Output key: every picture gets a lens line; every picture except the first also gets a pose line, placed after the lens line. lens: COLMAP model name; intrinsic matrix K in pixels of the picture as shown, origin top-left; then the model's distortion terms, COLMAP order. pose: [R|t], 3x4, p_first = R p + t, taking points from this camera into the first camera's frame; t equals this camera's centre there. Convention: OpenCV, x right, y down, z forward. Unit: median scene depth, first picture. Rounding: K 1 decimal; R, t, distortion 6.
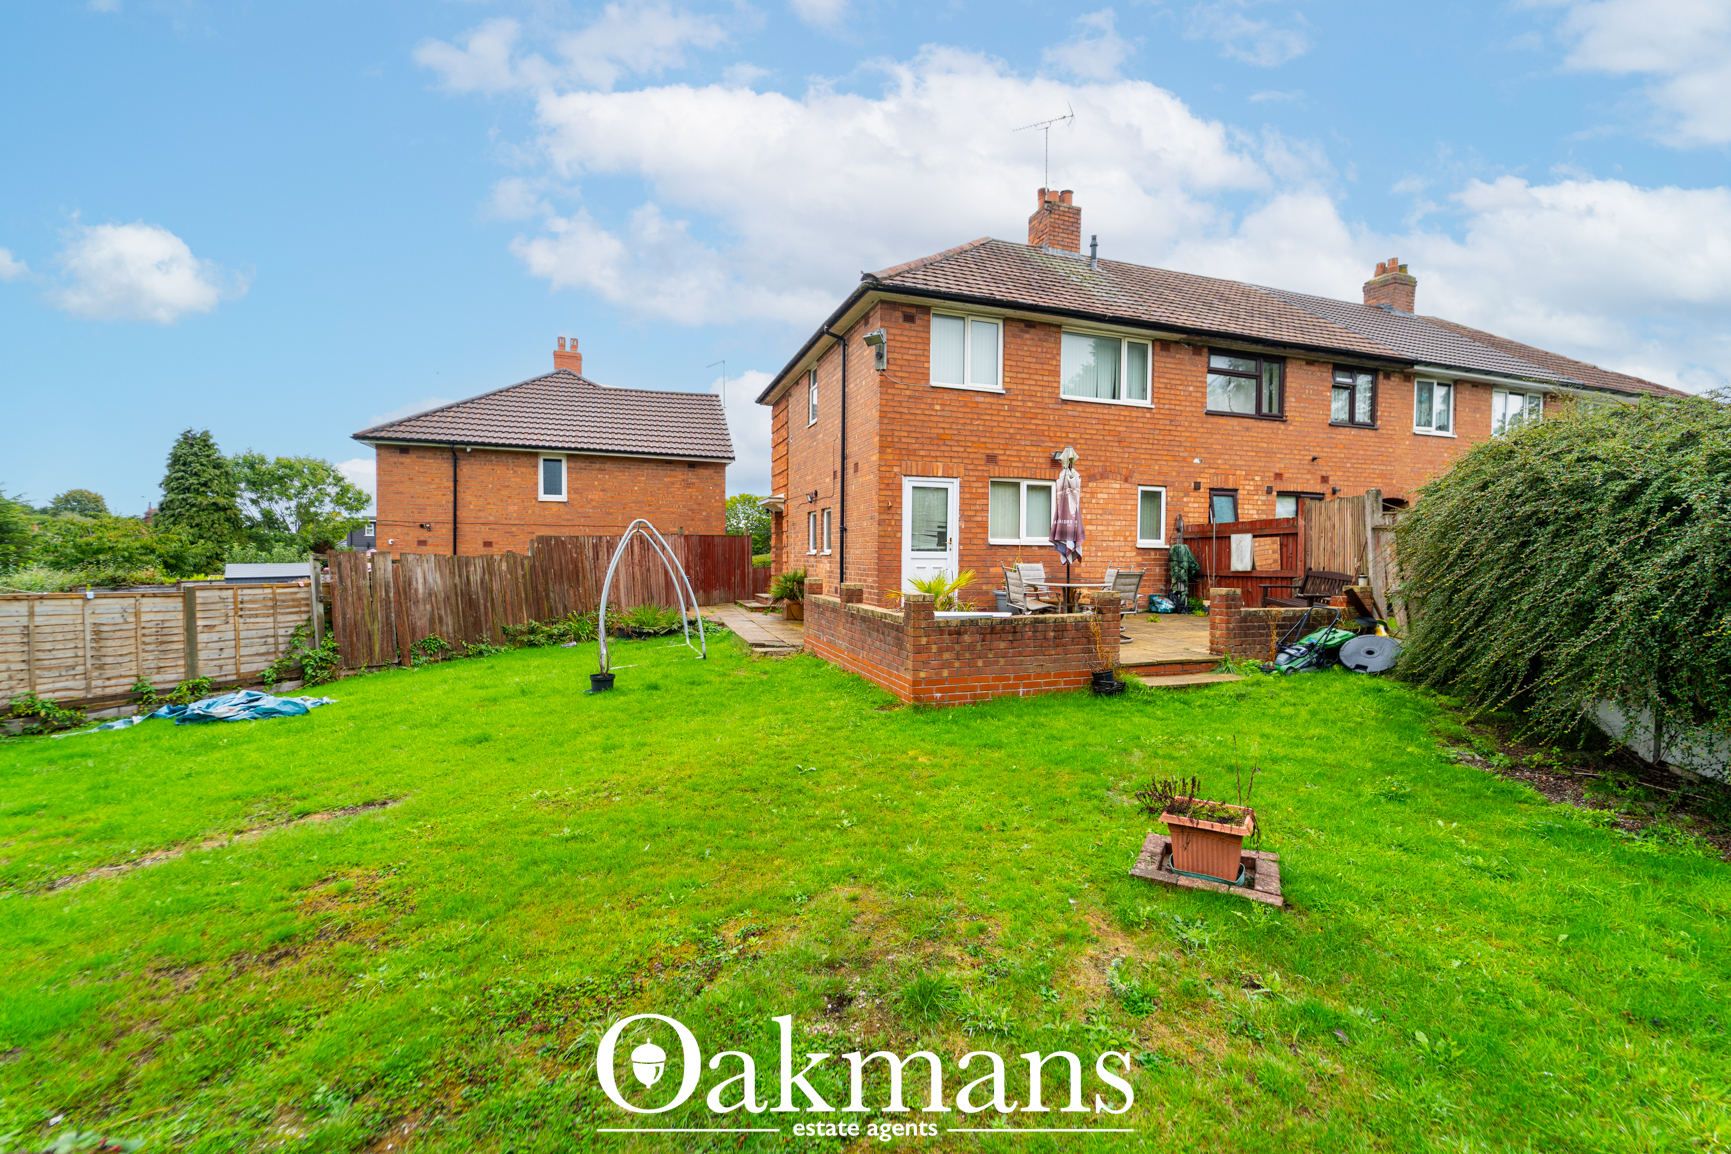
lens RADIAL K [[720.2, 0, 872.1], [0, 720.2, 566.9], [0, 0, 1]] dist [0.001274, -0.001441]
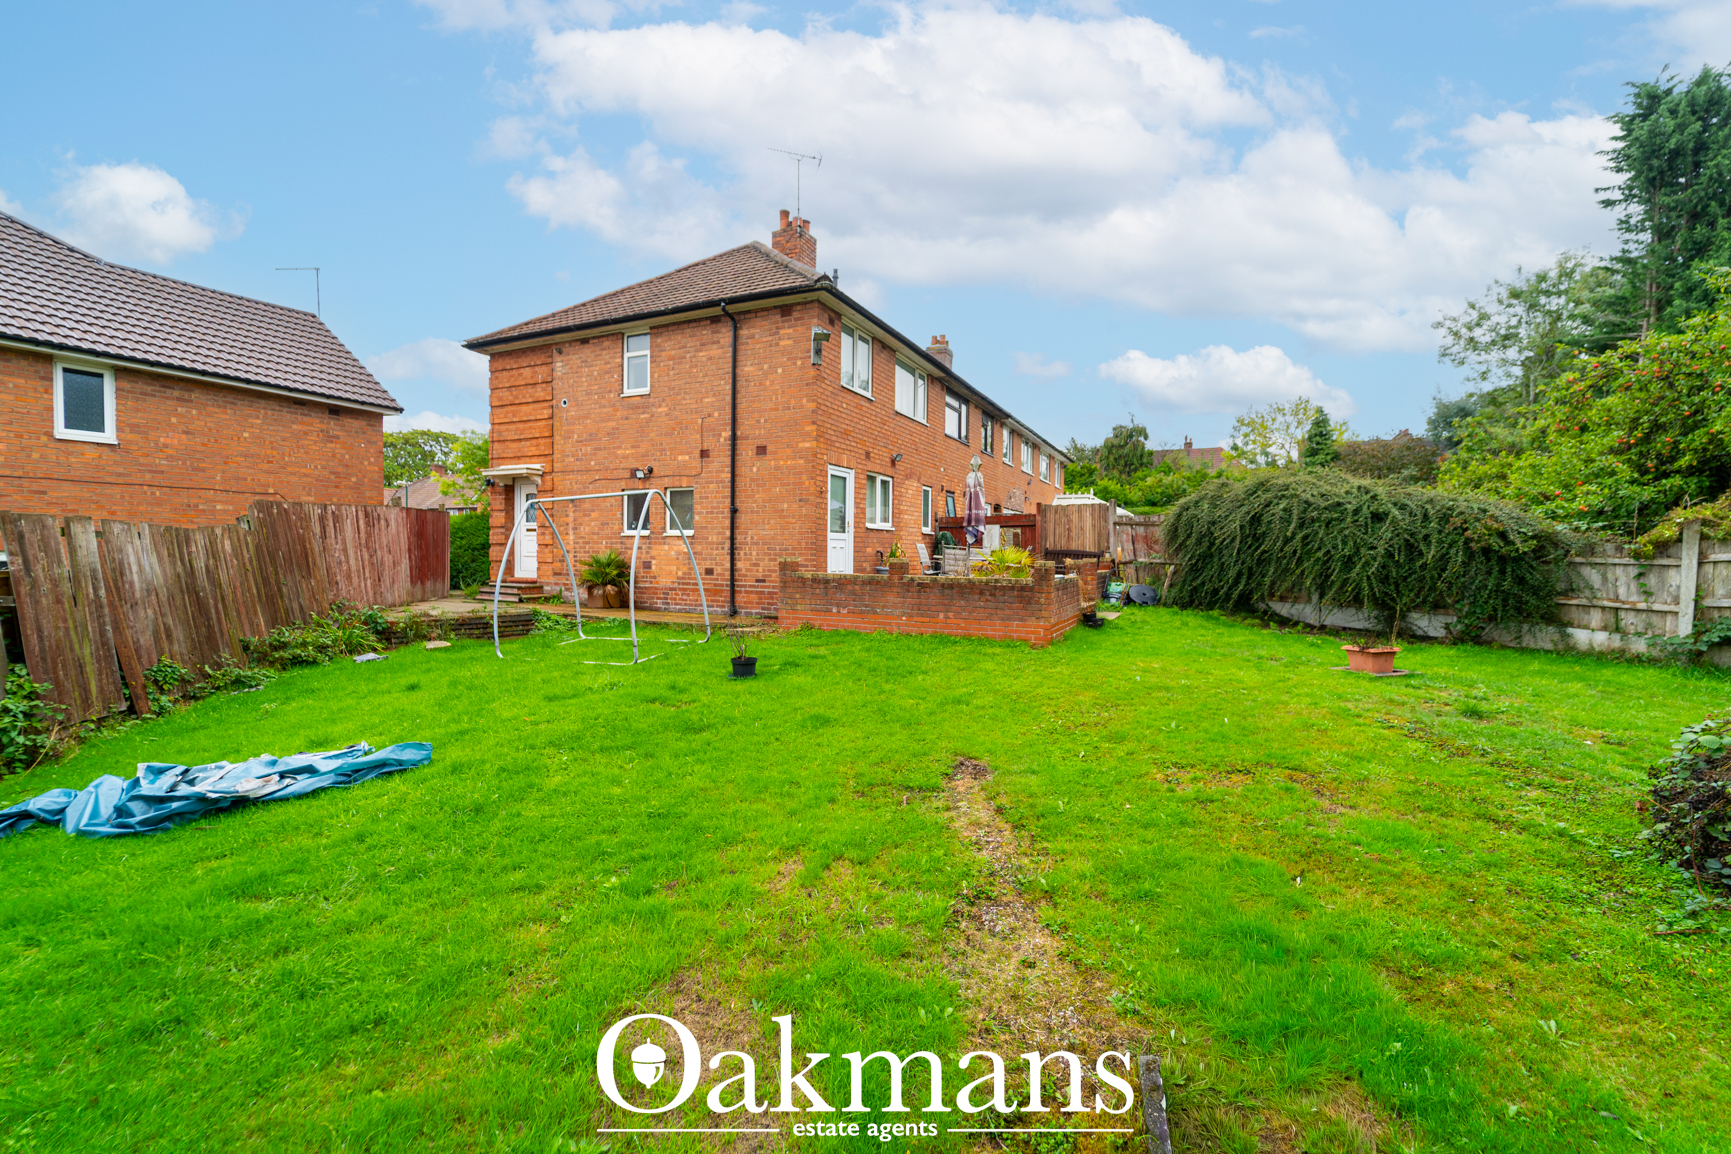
lens RADIAL K [[720.2, 0, 859.0], [0, 720.2, 576.3], [0, 0, 1]] dist [0.001274, -0.001441]
pose [[0.695265, -0.024515, 0.718336, -0.622961], [0.006919, 0.999600, 0.027417, 0.013502], [-0.718721, -0.014092, 0.695156, 0.170395]]
